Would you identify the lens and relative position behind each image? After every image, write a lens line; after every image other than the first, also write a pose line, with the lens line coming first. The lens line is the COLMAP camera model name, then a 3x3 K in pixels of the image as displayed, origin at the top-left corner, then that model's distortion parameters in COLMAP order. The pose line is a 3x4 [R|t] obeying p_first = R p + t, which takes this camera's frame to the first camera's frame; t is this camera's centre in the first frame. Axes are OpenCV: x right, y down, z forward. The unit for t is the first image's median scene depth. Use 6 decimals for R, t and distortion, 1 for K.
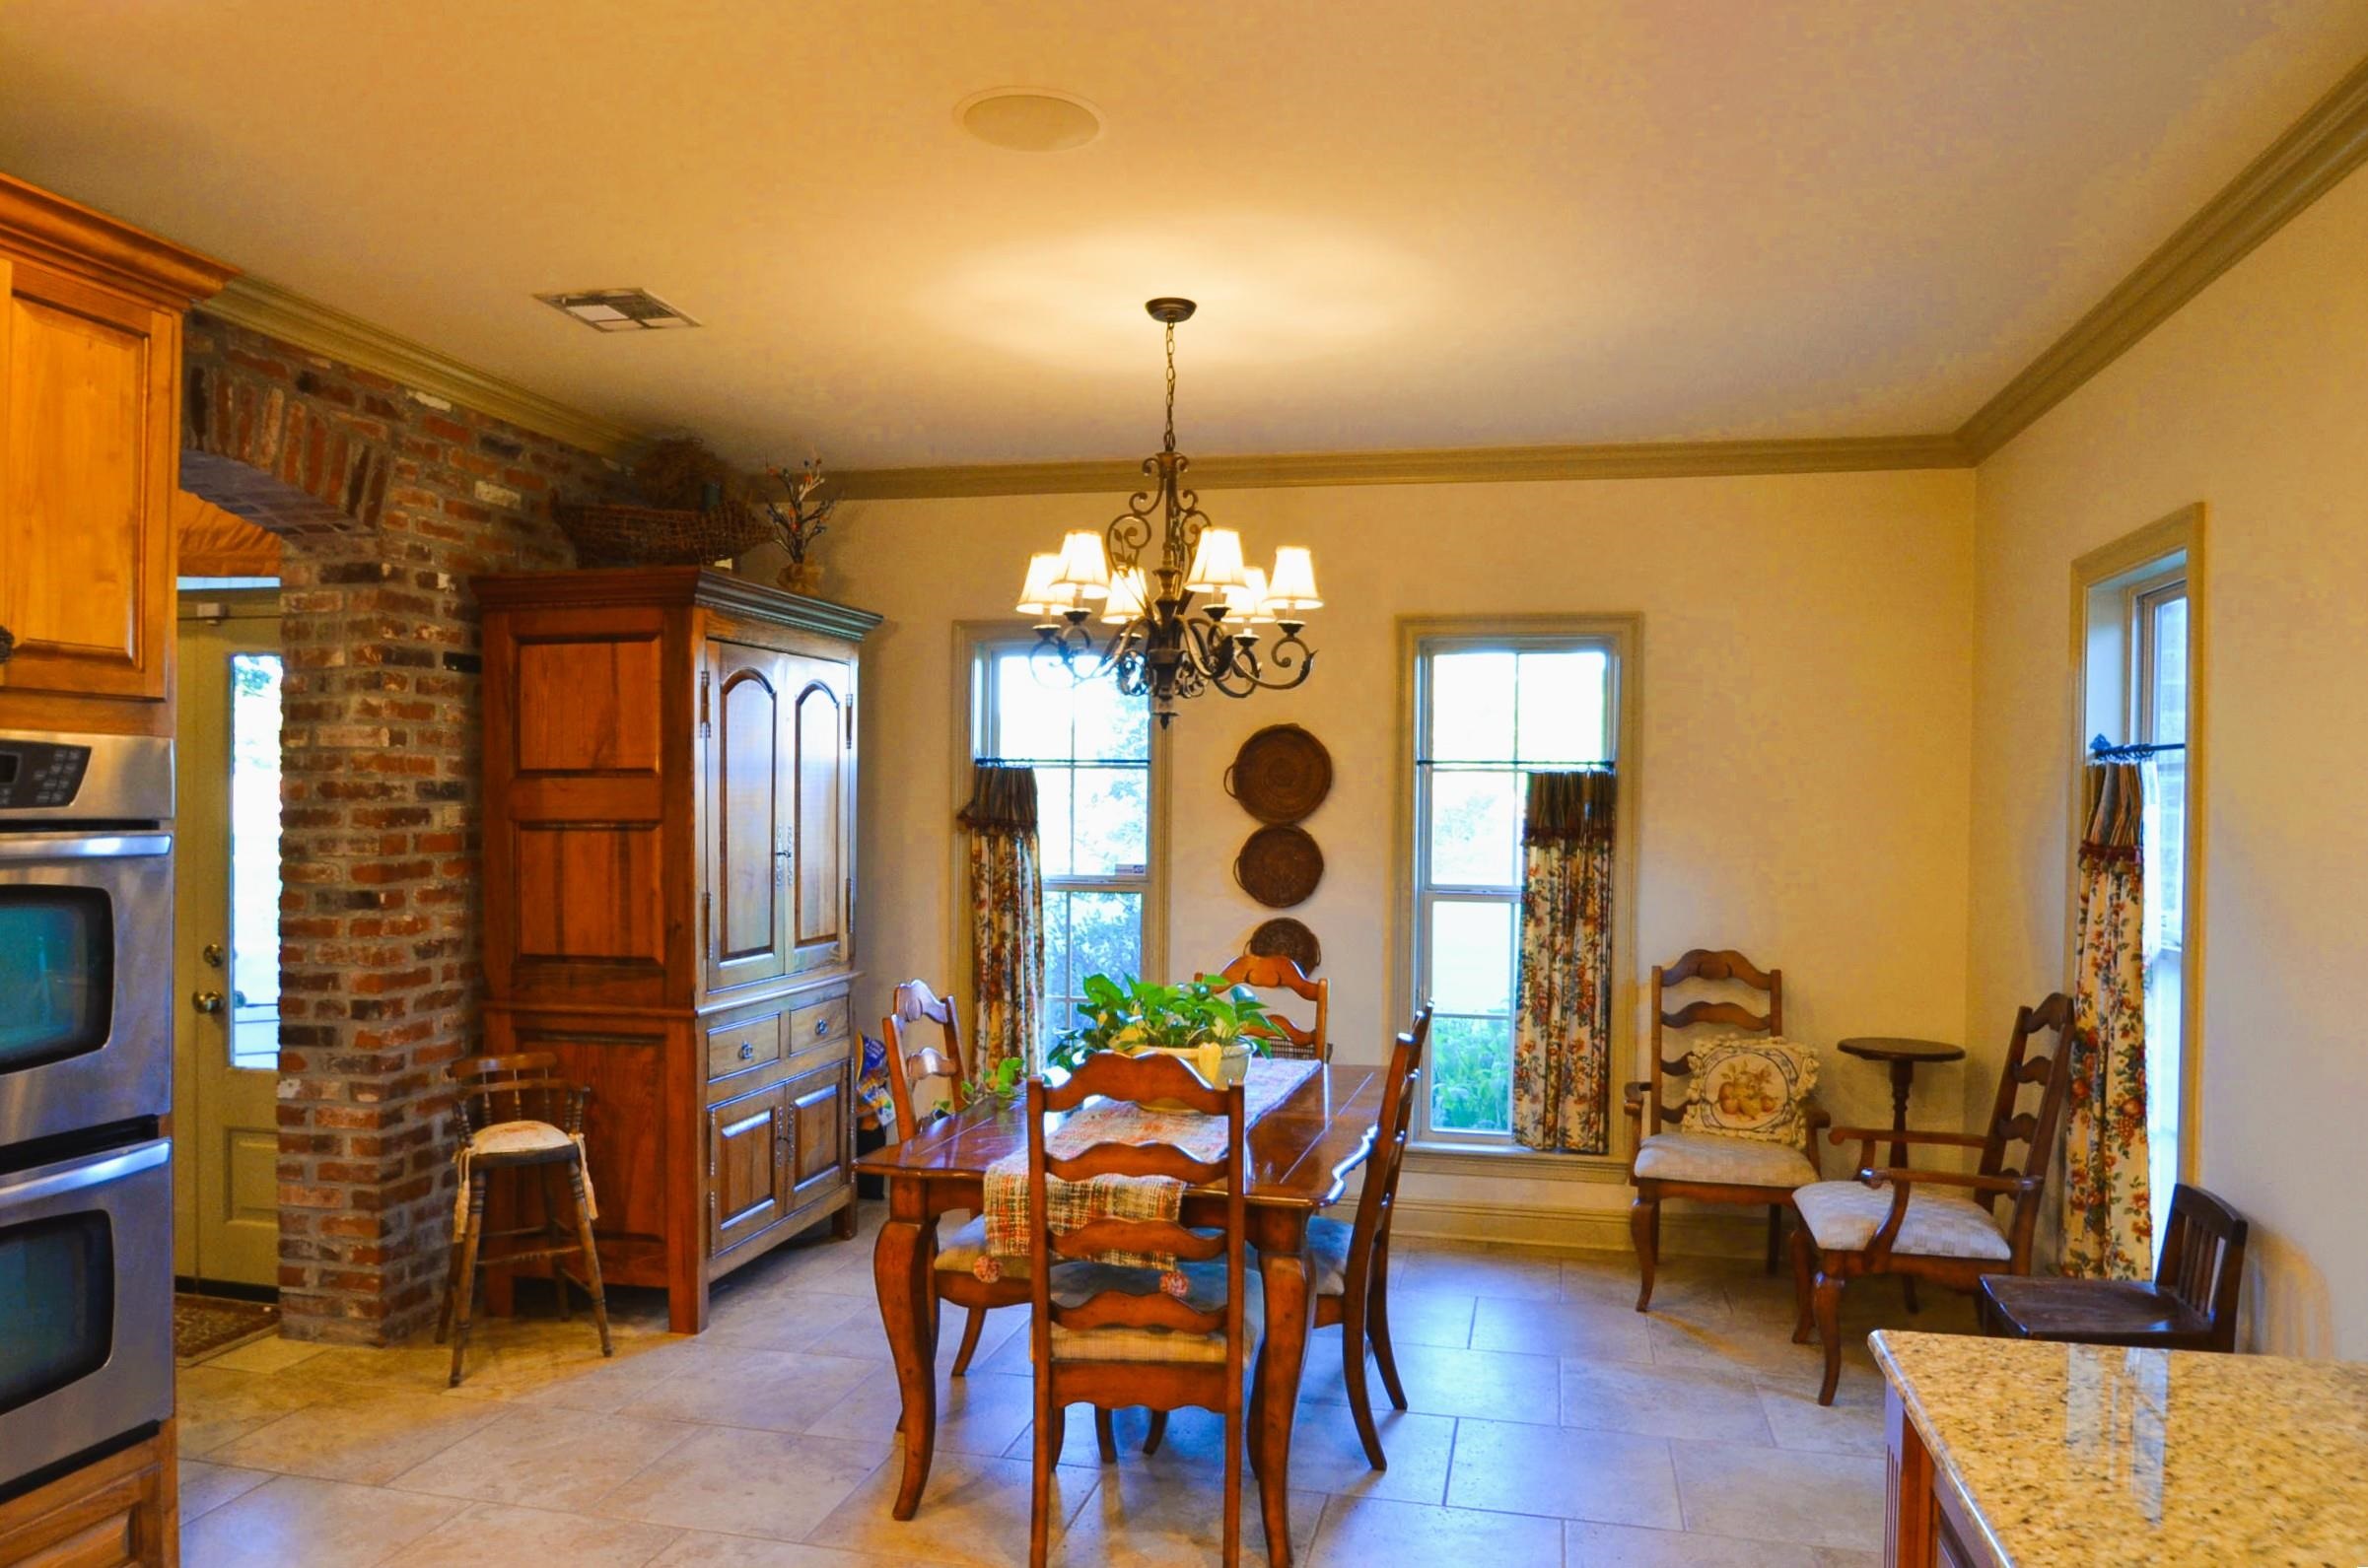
lens RADIAL K [[1565.5, 0, 1184.0], [0, 1565.5, 784.0], [0, 0, 1]] dist [-0.048563, 0.000032]
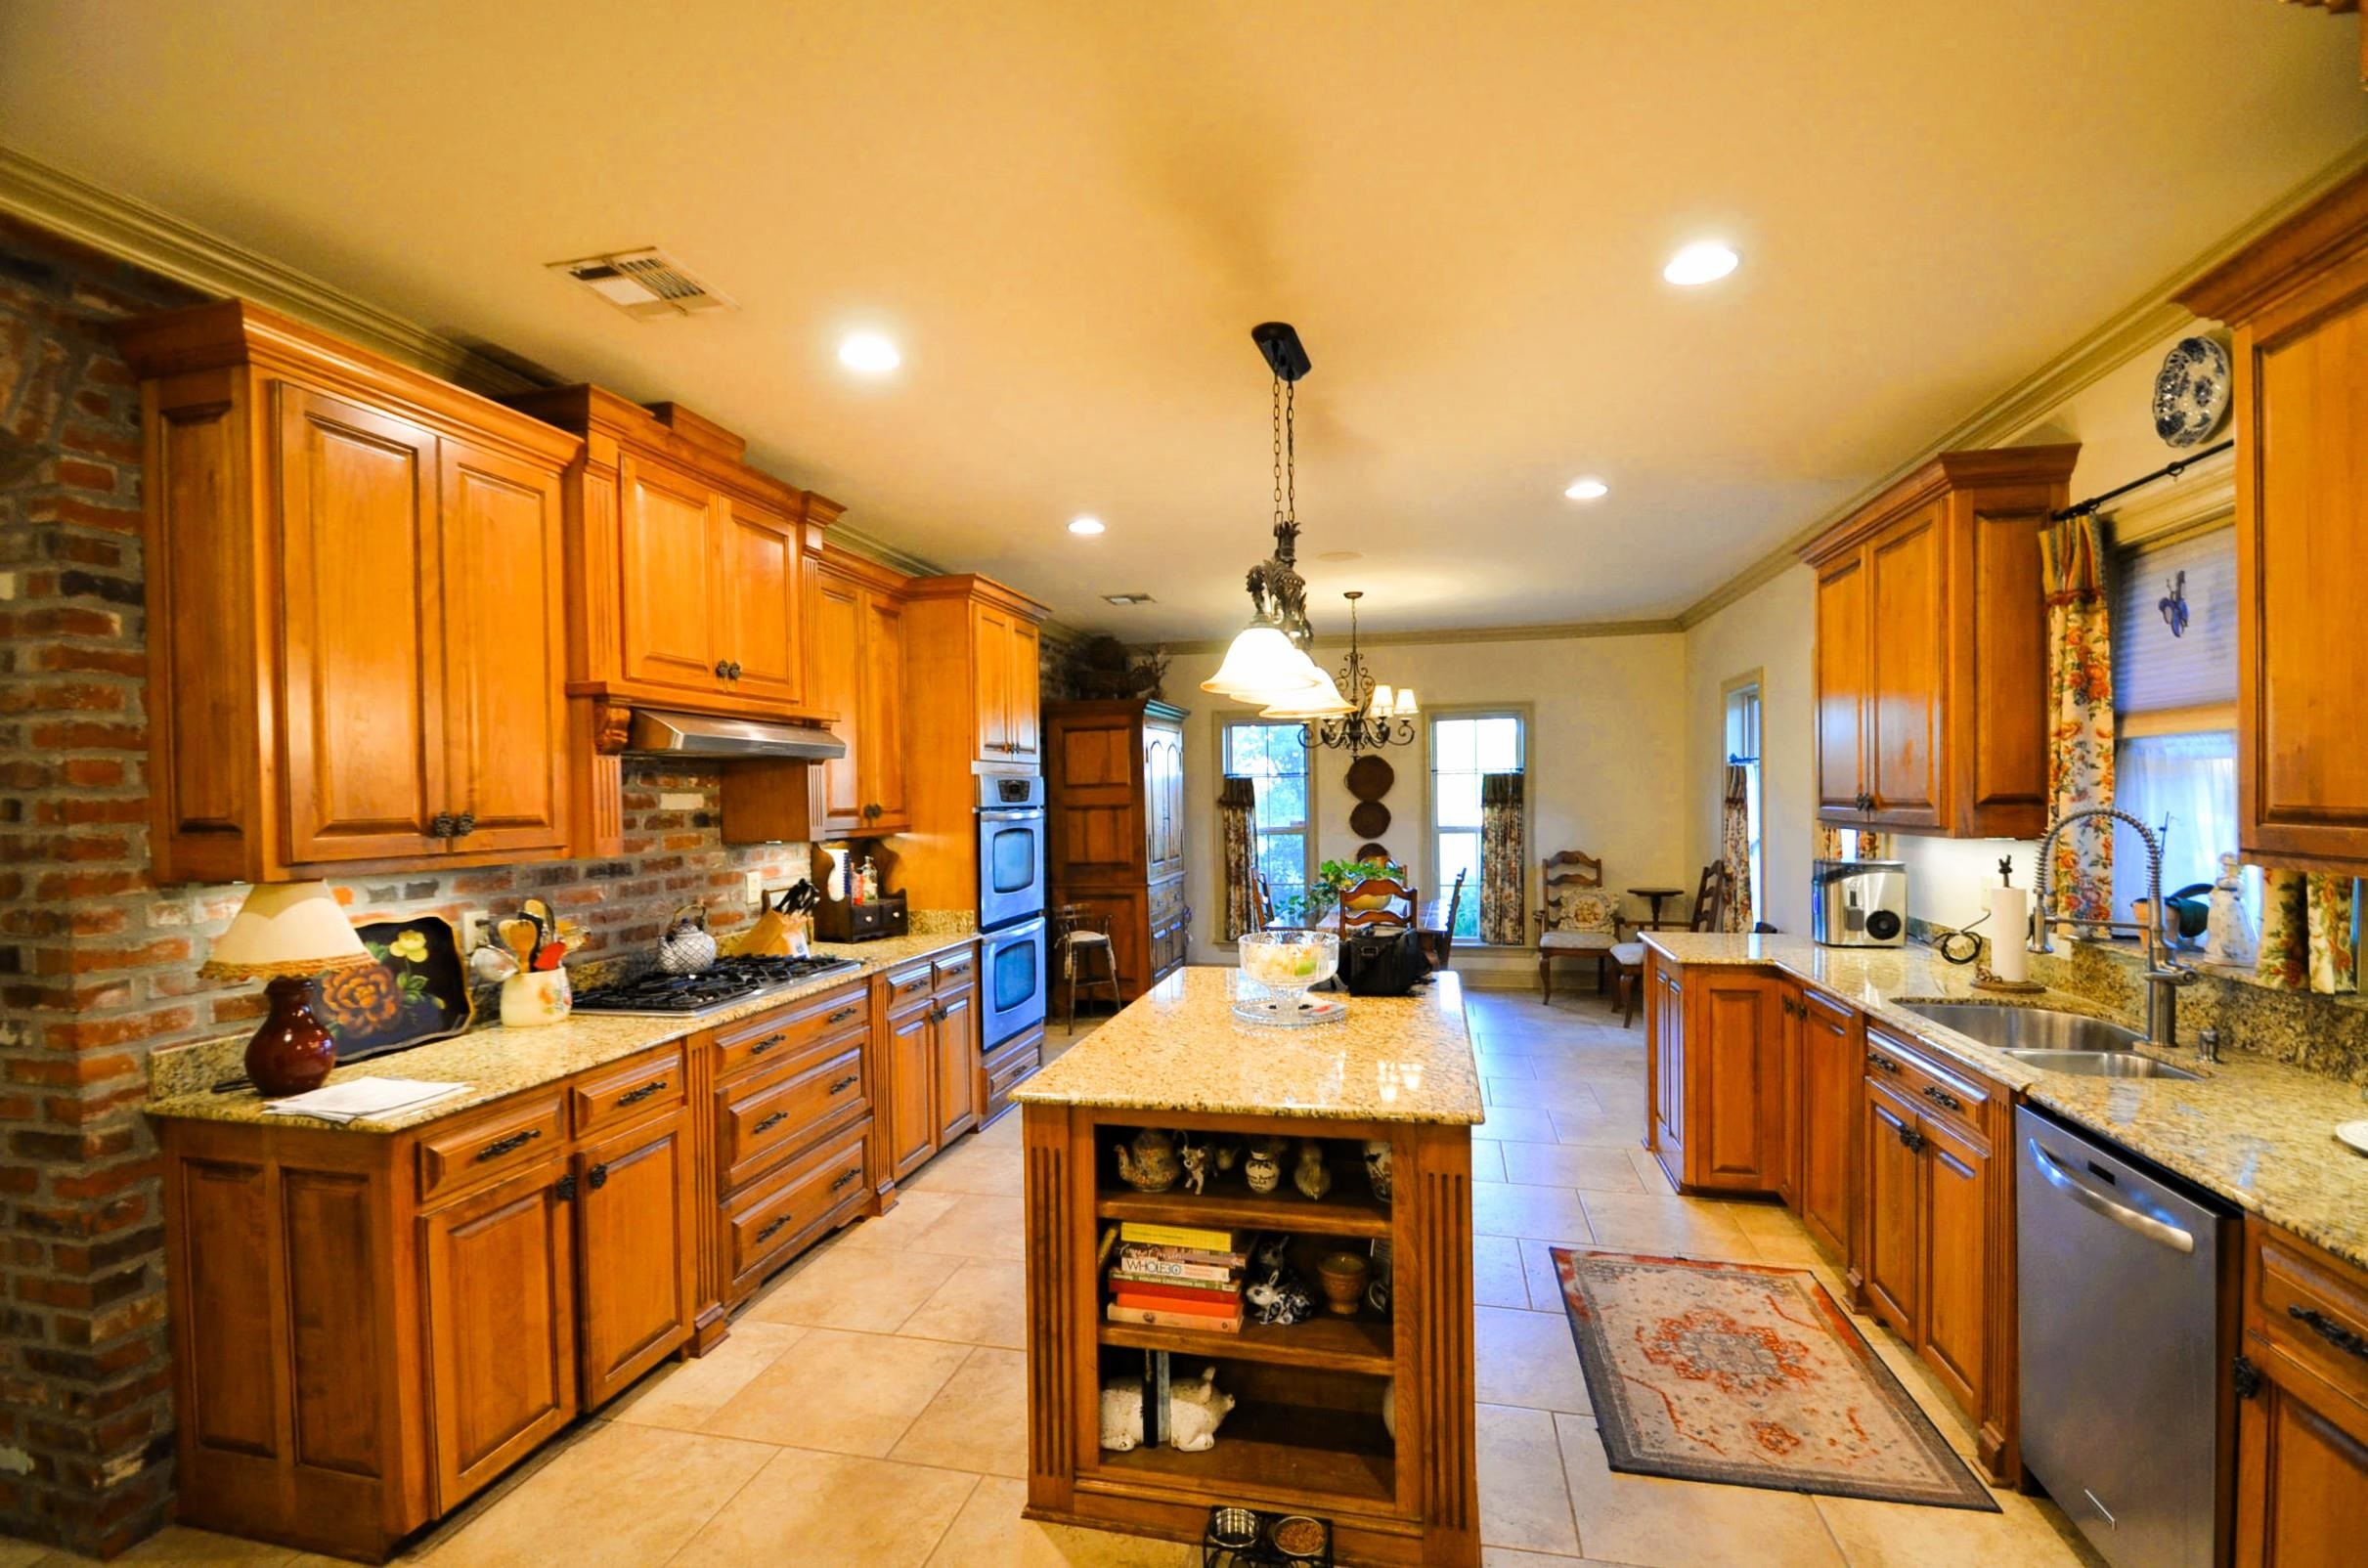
lens RADIAL K [[1048.9, 0, 1186.4], [0, 1048.9, 795.2], [0, 0, 1]] dist [0.000271, 0.000009]
pose [[0.999641, -0.026777, -0.000391, -0.213379], [0.026779, 0.999579, 0.011171, -0.005789], [0.000092, -0.011177, 0.999938, -0.520545]]
